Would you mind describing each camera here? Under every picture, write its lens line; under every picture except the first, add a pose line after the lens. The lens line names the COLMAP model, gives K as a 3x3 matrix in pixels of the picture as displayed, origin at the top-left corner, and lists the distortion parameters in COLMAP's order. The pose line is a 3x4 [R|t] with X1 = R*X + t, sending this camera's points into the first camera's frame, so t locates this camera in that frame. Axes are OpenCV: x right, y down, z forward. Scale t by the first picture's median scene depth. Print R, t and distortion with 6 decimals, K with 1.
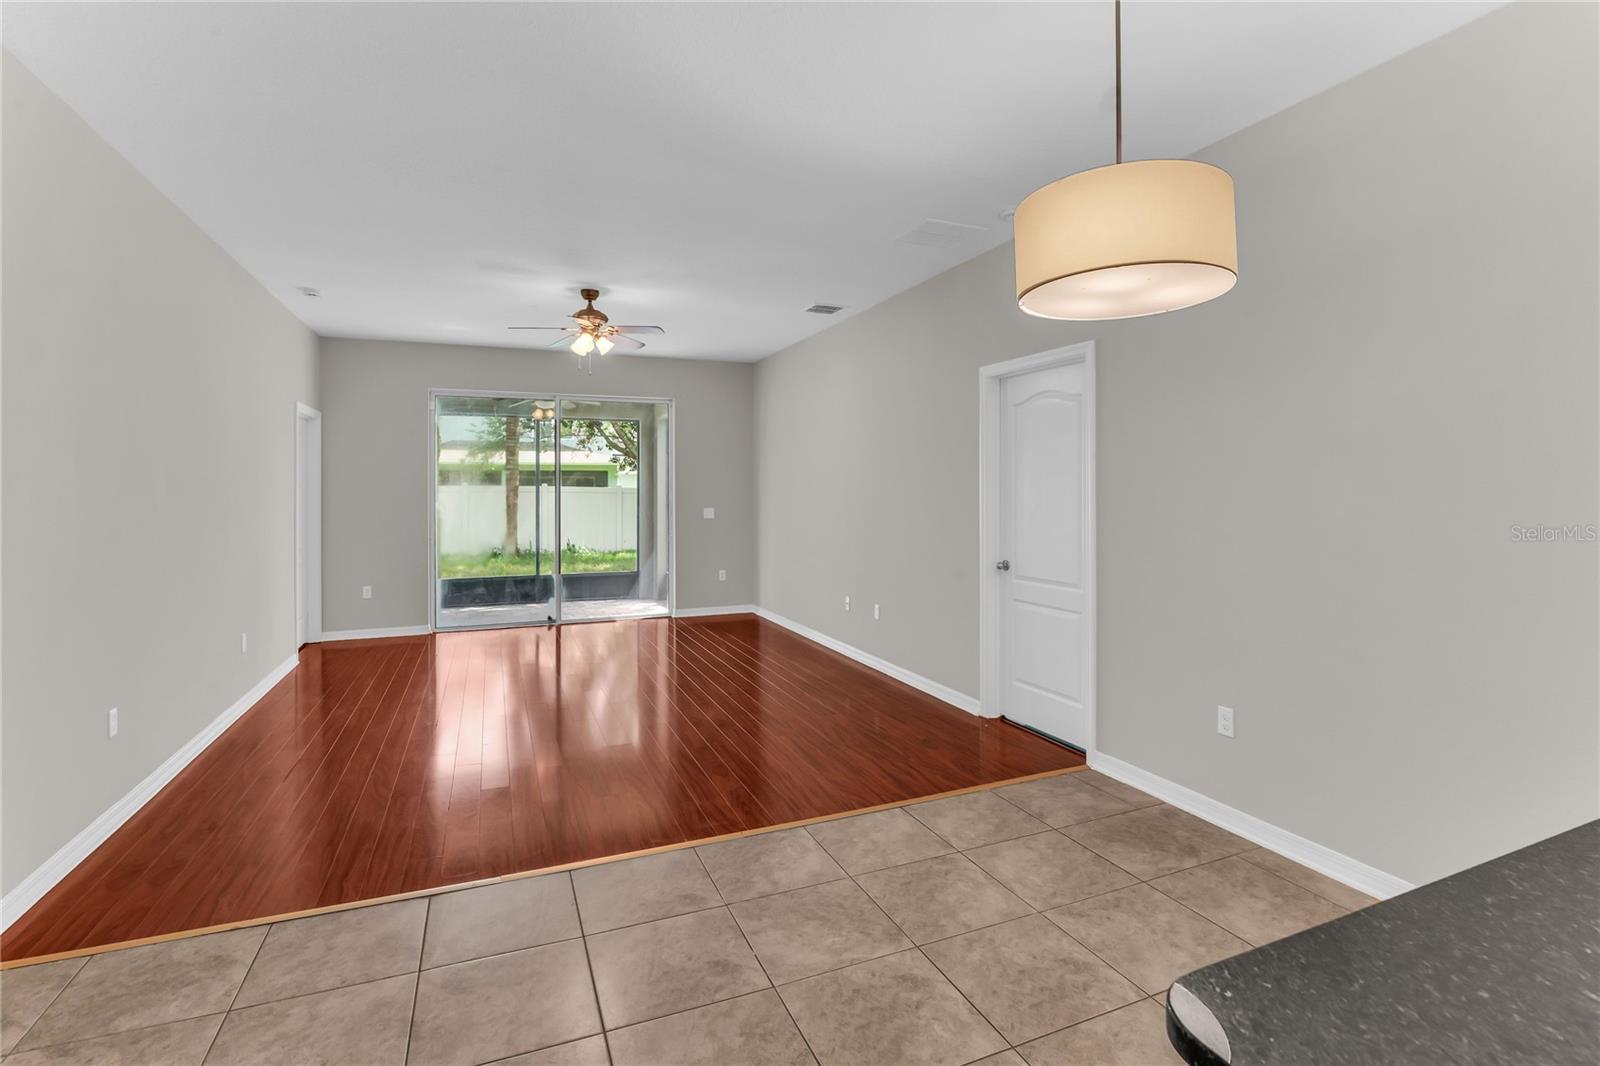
lens RADIAL K [[756.3, 0, 813.1], [0, 756.3, 475.2], [0, 0, 1]] dist [-0.023906, -0.000494]
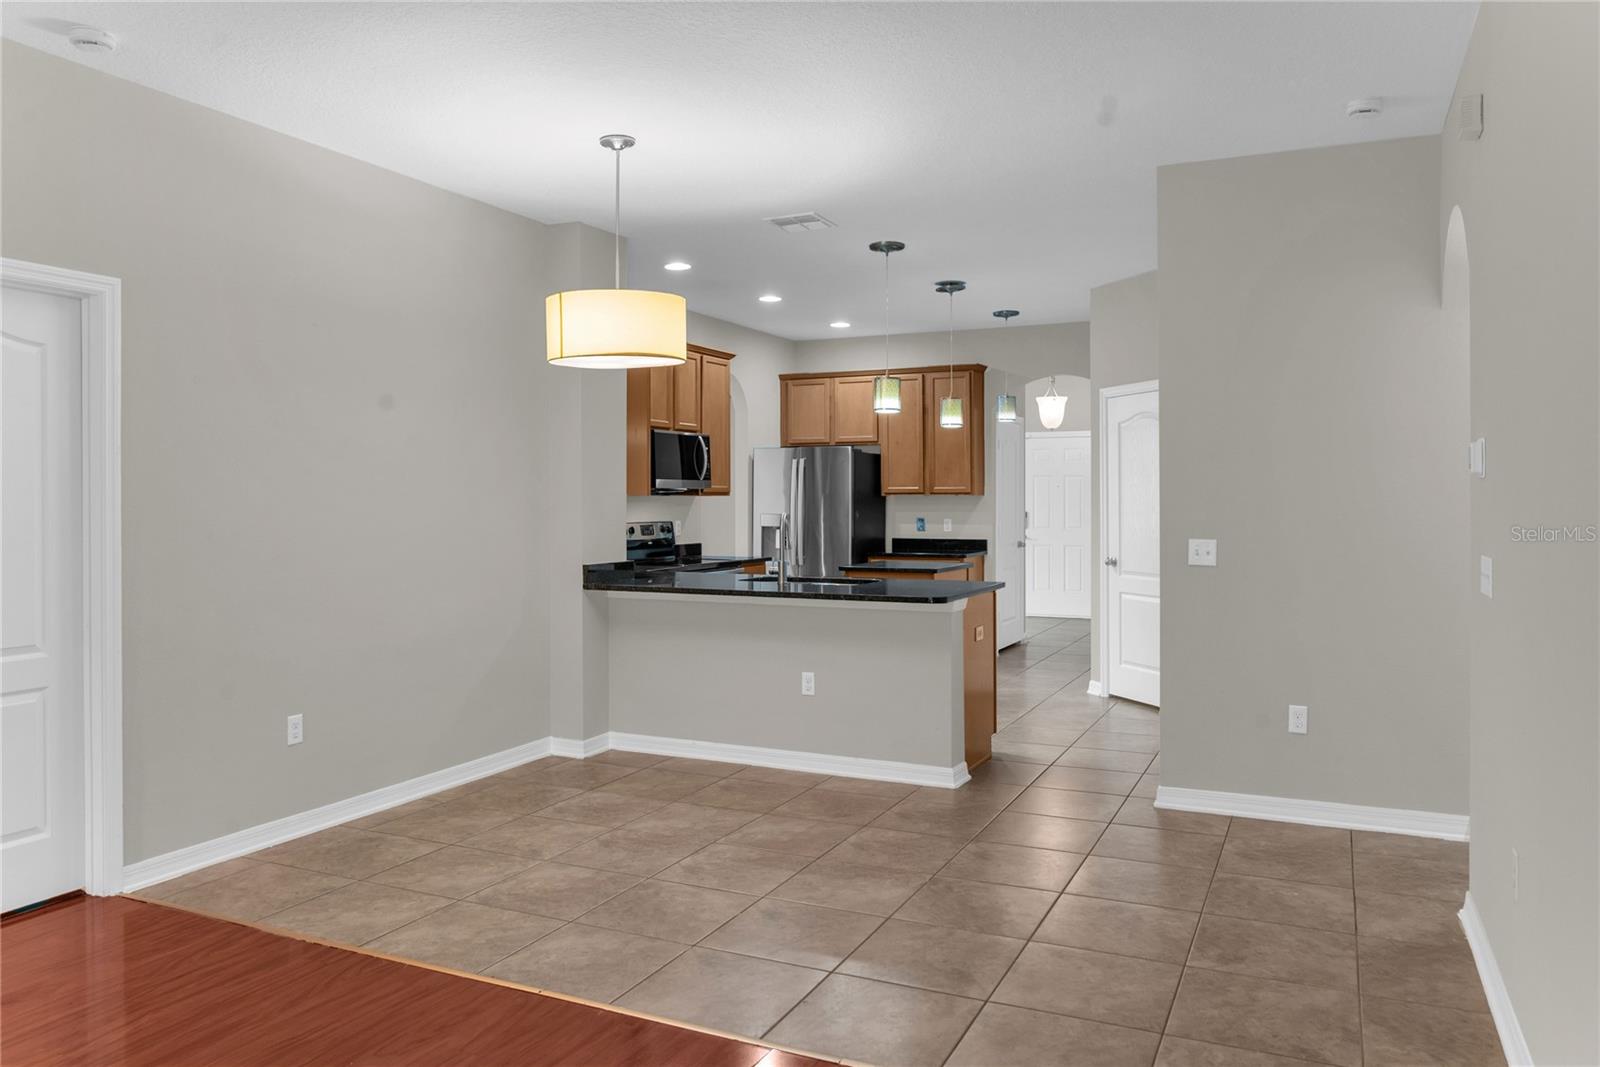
lens RADIAL K [[1123.3, 0, 814.1], [0, 1123.3, 501.8], [0, 0, 1]] dist [-0.031688, 0.003403]
pose [[-0.669925, 0.003784, 0.742419, -0.562101], [-0.009120, 0.999870, -0.013325, 0.022536], [-0.742373, -0.015697, -0.669803, 0.830127]]
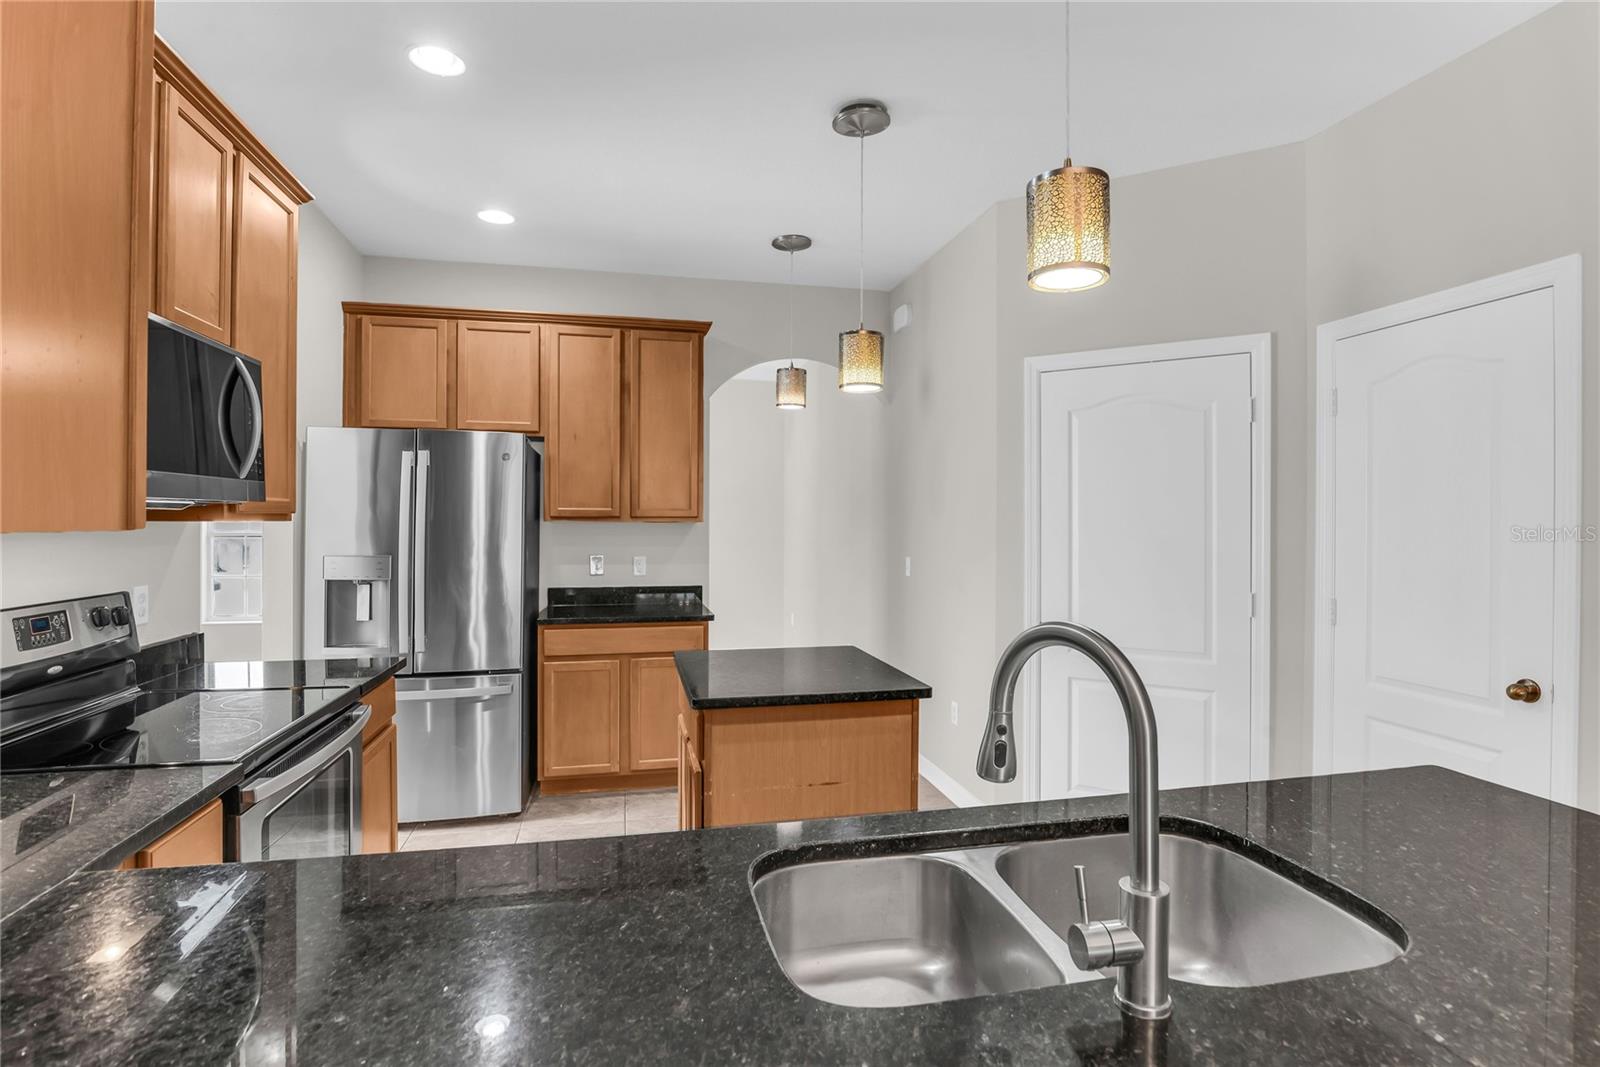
lens RADIAL K [[818.7, 0, 826.0], [0, 818.7, 515.6], [0, 0, 1]] dist [-0.023193, -0.000662]
pose [[-0.985003, 0.000573, 0.172536, 0.291630], [-0.003683, 0.999697, -0.024350, 0.001137], [-0.172498, -0.024621, -0.984702, 0.284145]]
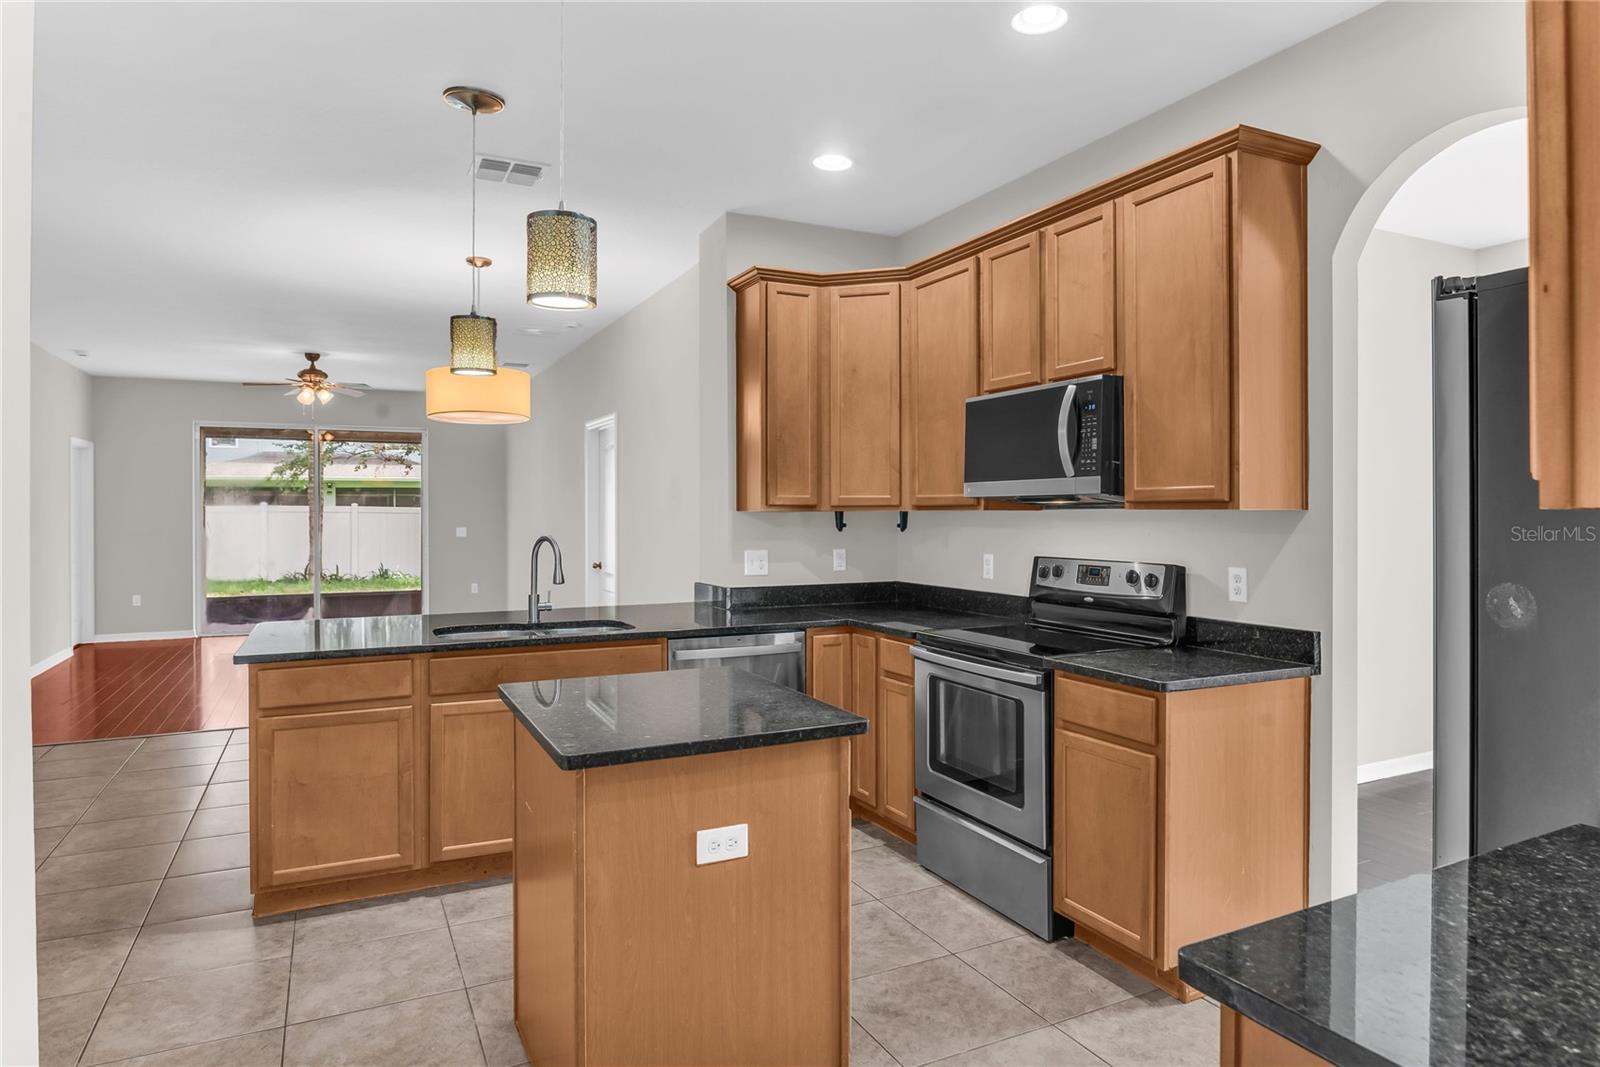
lens RADIAL K [[939.5, 0, 802.5], [0, 939.5, 504.7], [0, 0, 1]] dist [-0.011641, -0.001126]
pose [[0.998251, 0.001821, 0.059096, 0.435073], [-0.002609, 0.999909, 0.013254, -0.014433], [-0.059066, -0.013385, 0.998164, -0.623813]]
